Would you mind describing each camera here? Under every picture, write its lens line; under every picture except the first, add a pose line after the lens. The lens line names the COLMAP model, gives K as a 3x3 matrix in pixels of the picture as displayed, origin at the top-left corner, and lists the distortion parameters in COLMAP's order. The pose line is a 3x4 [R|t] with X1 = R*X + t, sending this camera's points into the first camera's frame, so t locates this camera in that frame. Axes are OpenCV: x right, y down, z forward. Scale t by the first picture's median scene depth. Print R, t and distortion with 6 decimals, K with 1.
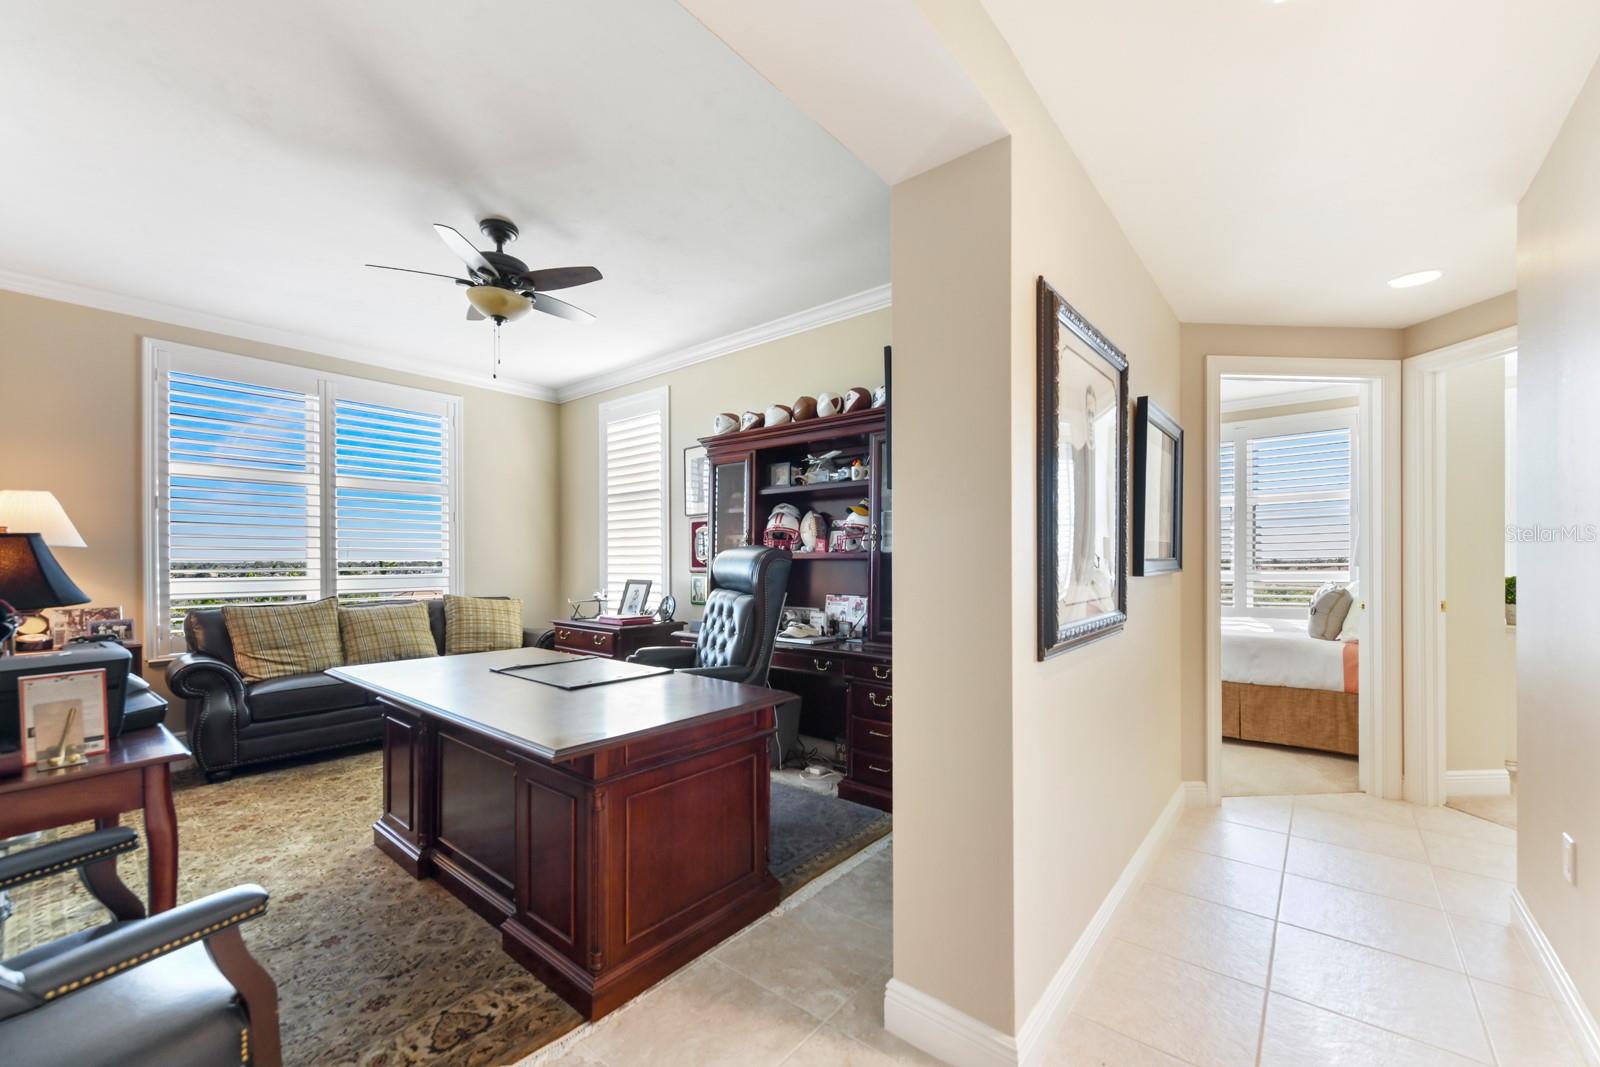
lens RADIAL K [[635.0, 0, 793.9], [0, 635.0, 557.0], [0, 0, 1]] dist [0.009388, -0.001253]
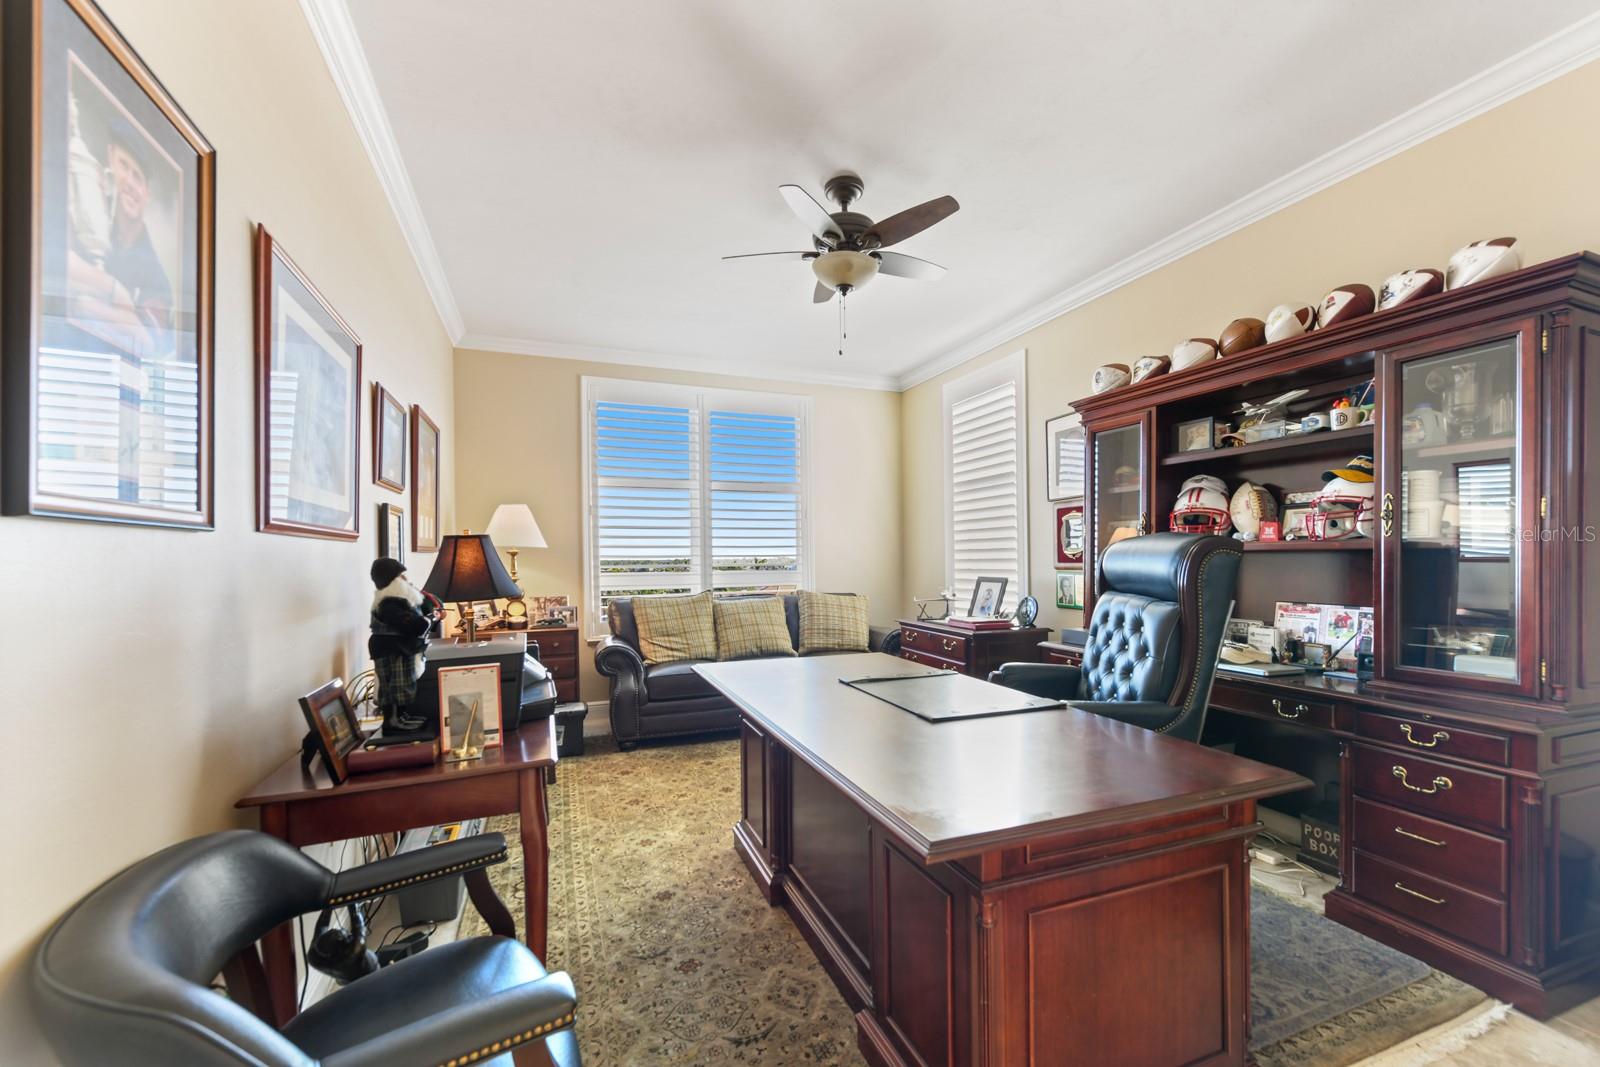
lens RADIAL K [[635.0, 0, 797.1], [0, 635.0, 550.5], [0, 0, 1]] dist [0.009388, -0.001253]
pose [[0.872874, -0.011464, -0.487811, -0.086428], [0.009838, 0.999934, -0.005896, 0.002604], [0.487846, 0.000347, 0.872930, 0.182155]]
